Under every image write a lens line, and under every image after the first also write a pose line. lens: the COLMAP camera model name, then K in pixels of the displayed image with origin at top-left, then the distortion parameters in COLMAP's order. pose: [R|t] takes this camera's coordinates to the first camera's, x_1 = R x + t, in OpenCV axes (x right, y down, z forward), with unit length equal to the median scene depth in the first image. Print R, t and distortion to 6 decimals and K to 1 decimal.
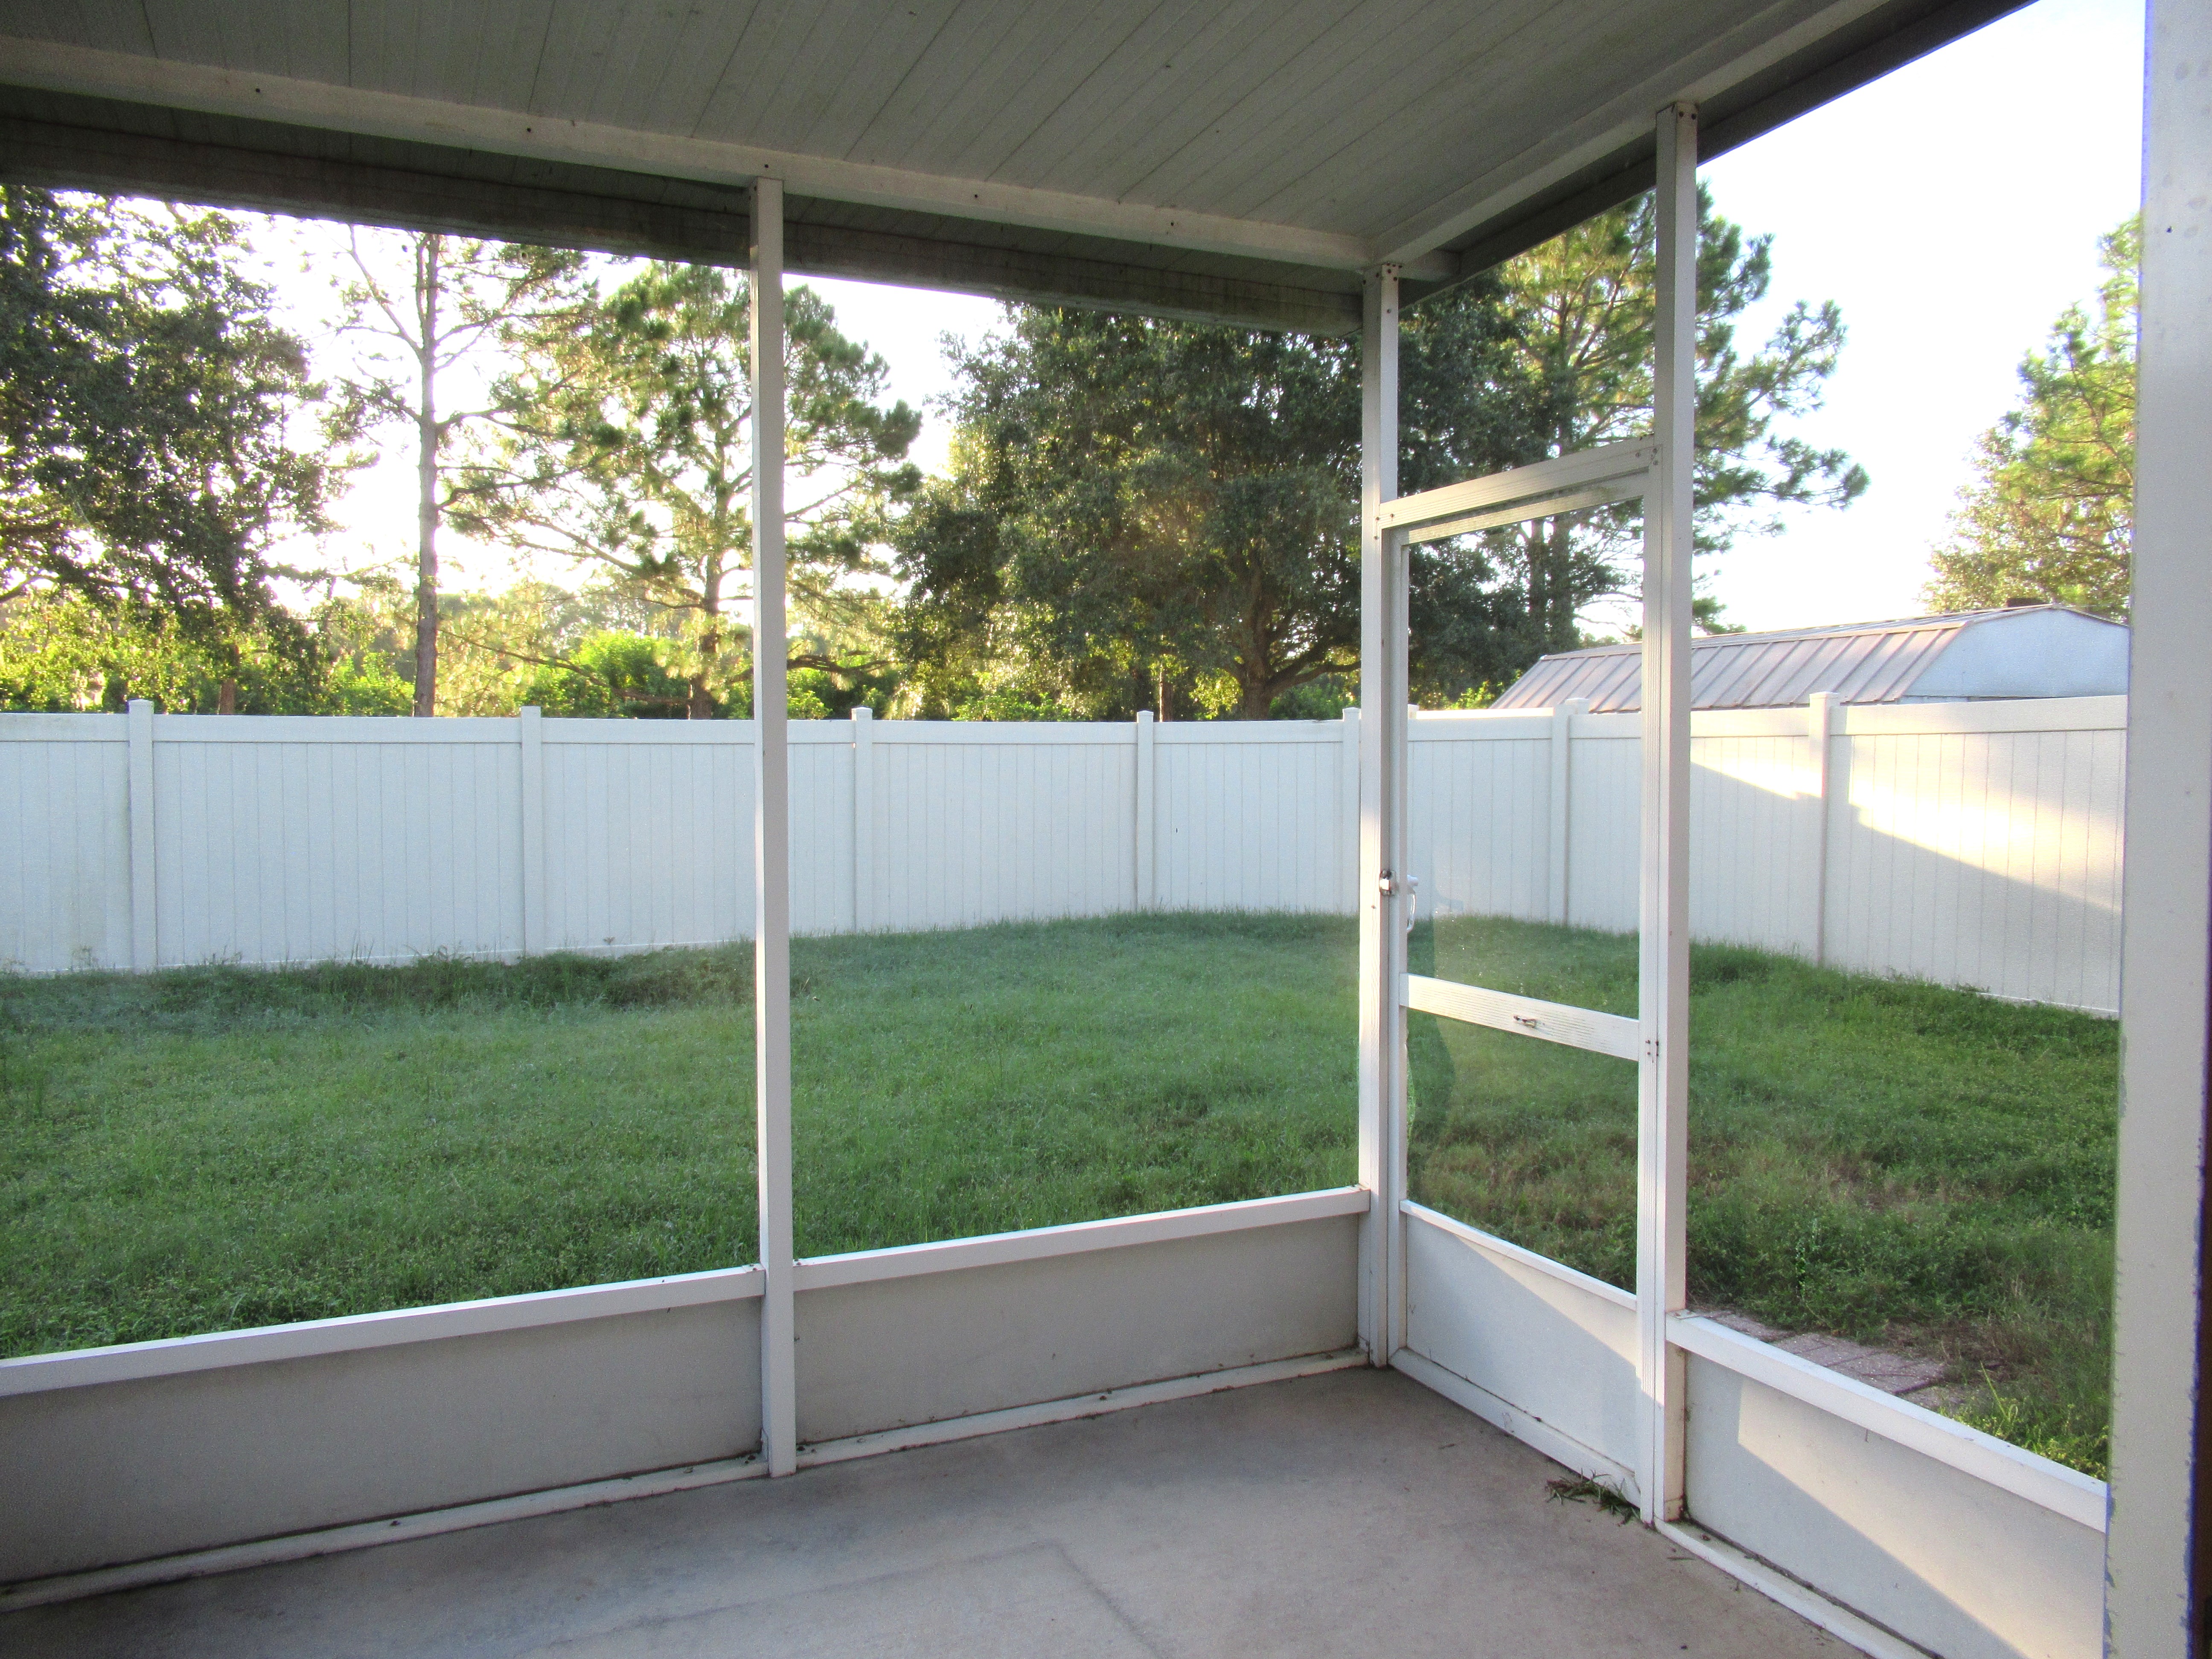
lens RADIAL K [[1653.1, 0, 1108.0], [0, 1653.1, 832.6], [0, 0, 1]] dist [-0.012682, -0.001457]
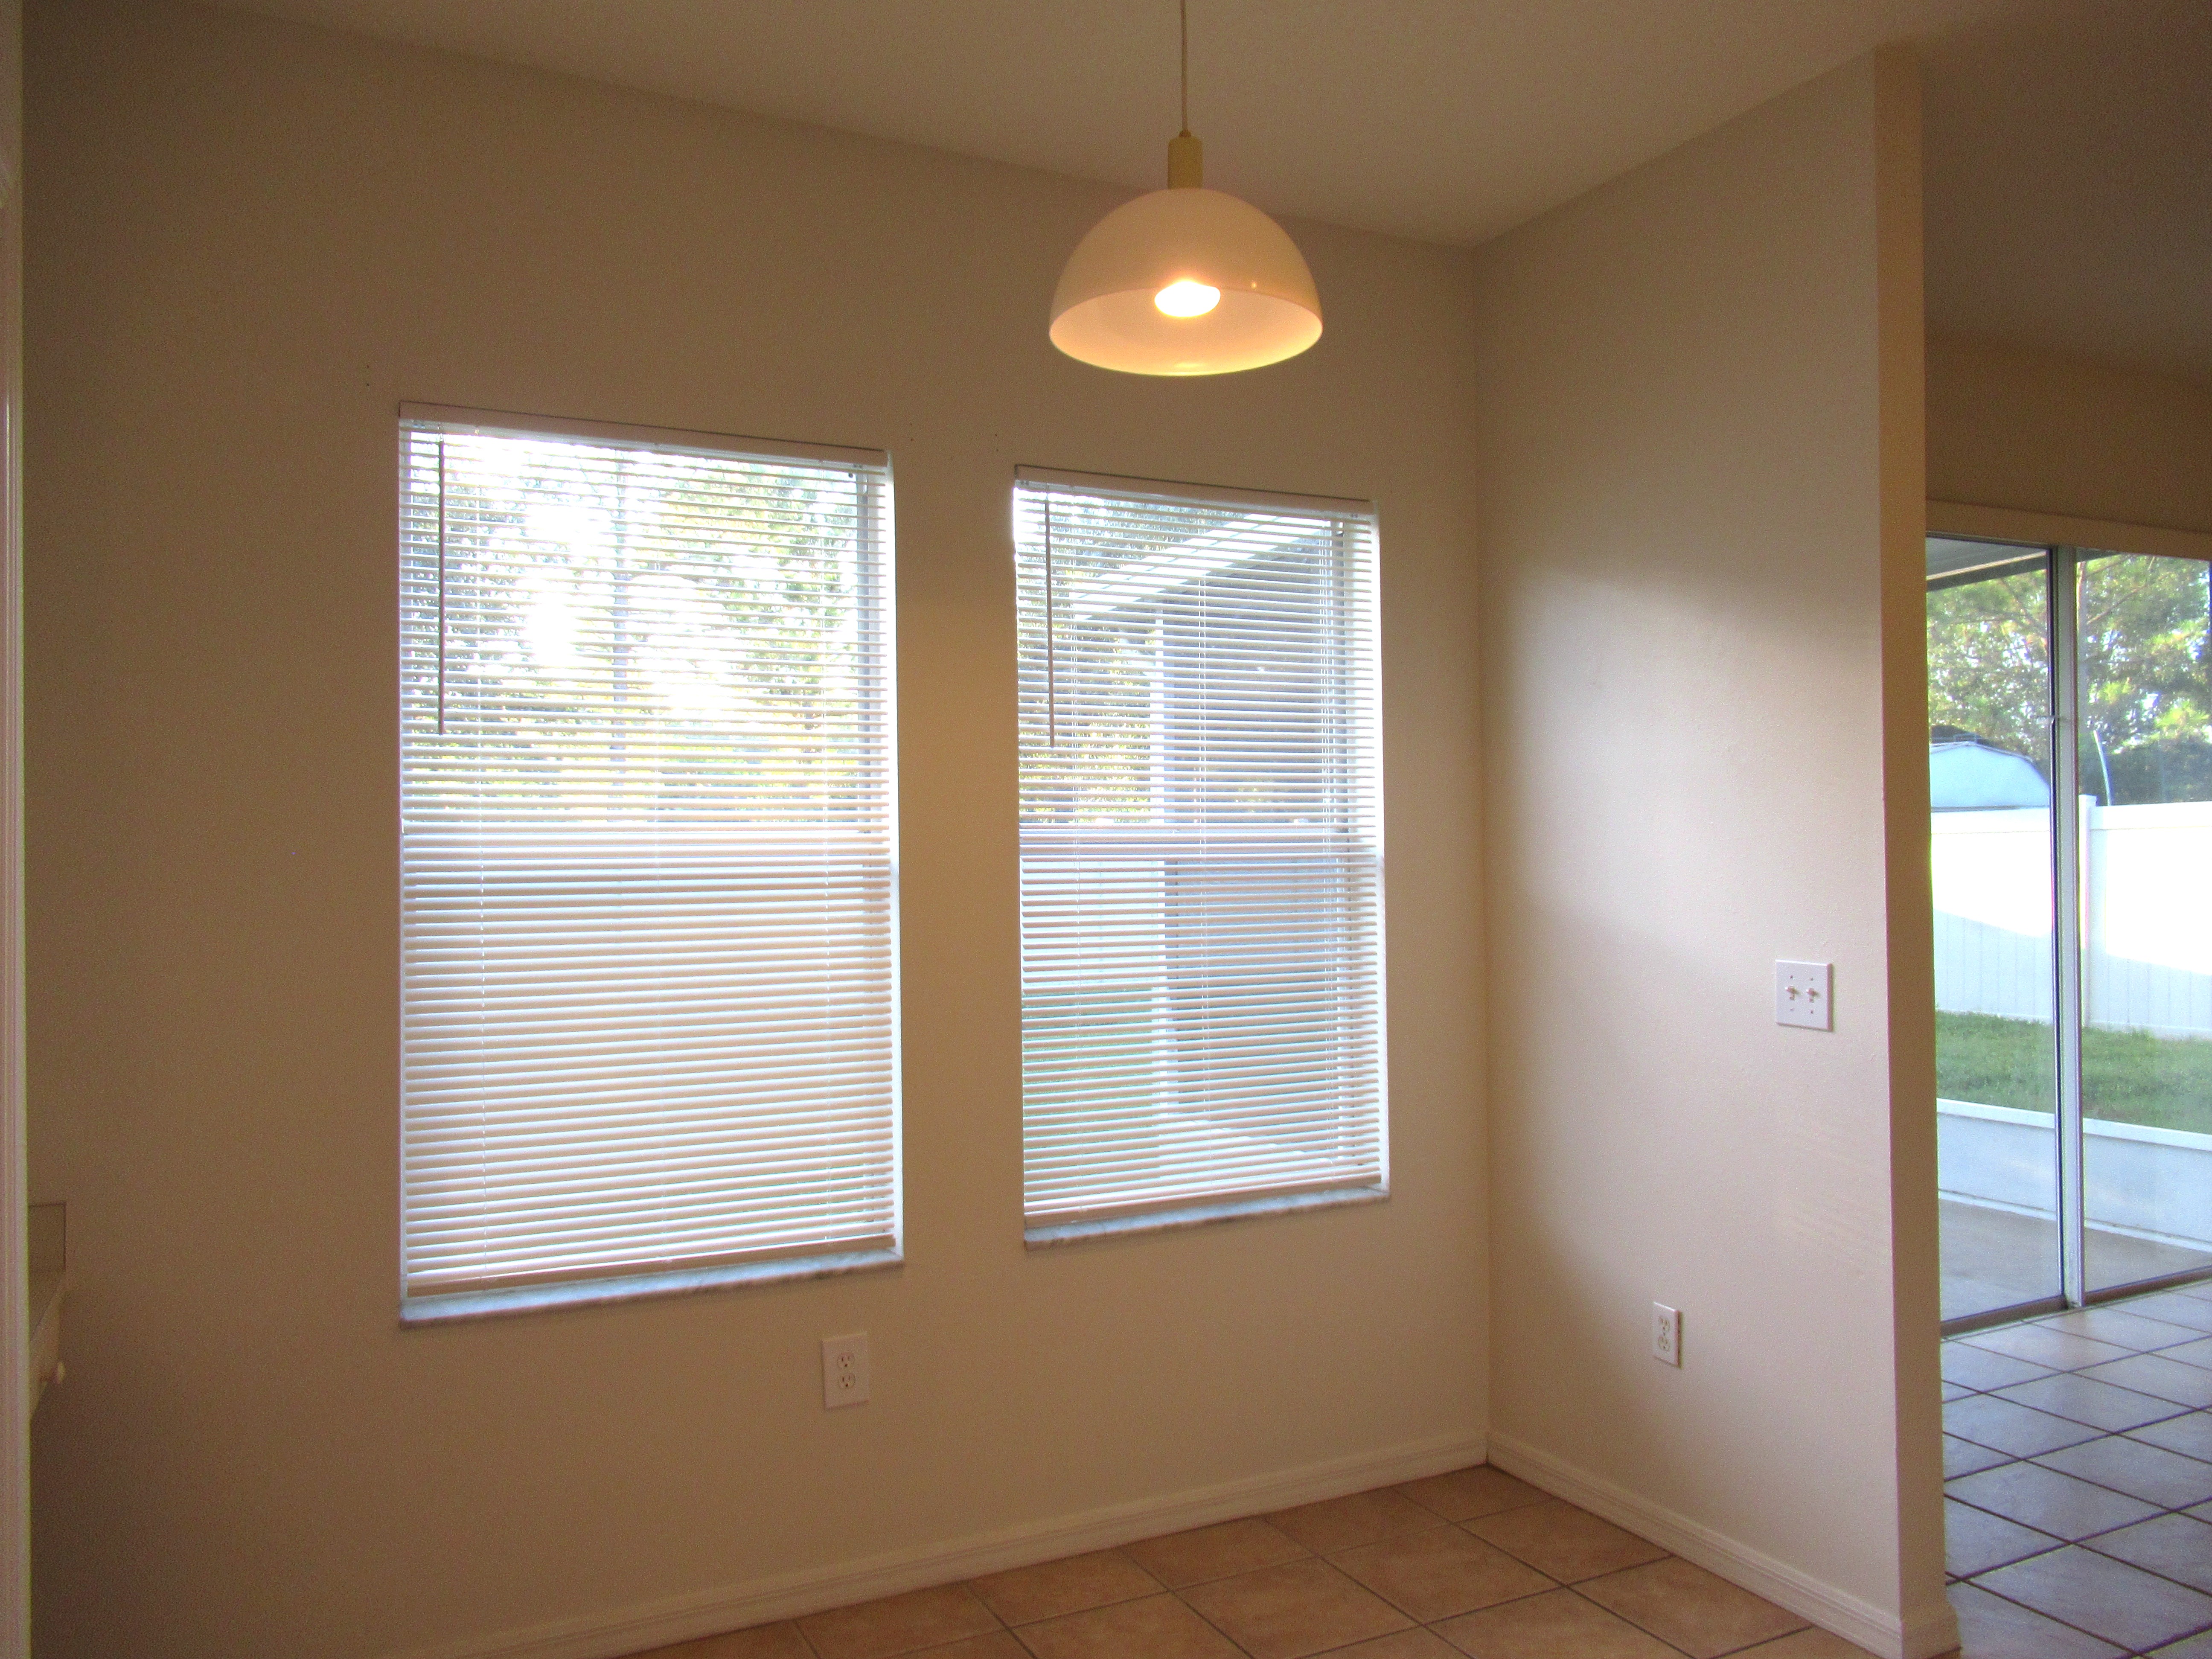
lens RADIAL K [[1653.1, 0, 1107.8], [0, 1653.1, 829.0], [0, 0, 1]] dist [-0.012682, -0.001457]
pose [[0.999106, -0.014590, 0.039672, -0.067114], [0.017105, 0.997814, -0.063831, 0.004612], [-0.038654, 0.064453, 0.997172, -0.115485]]
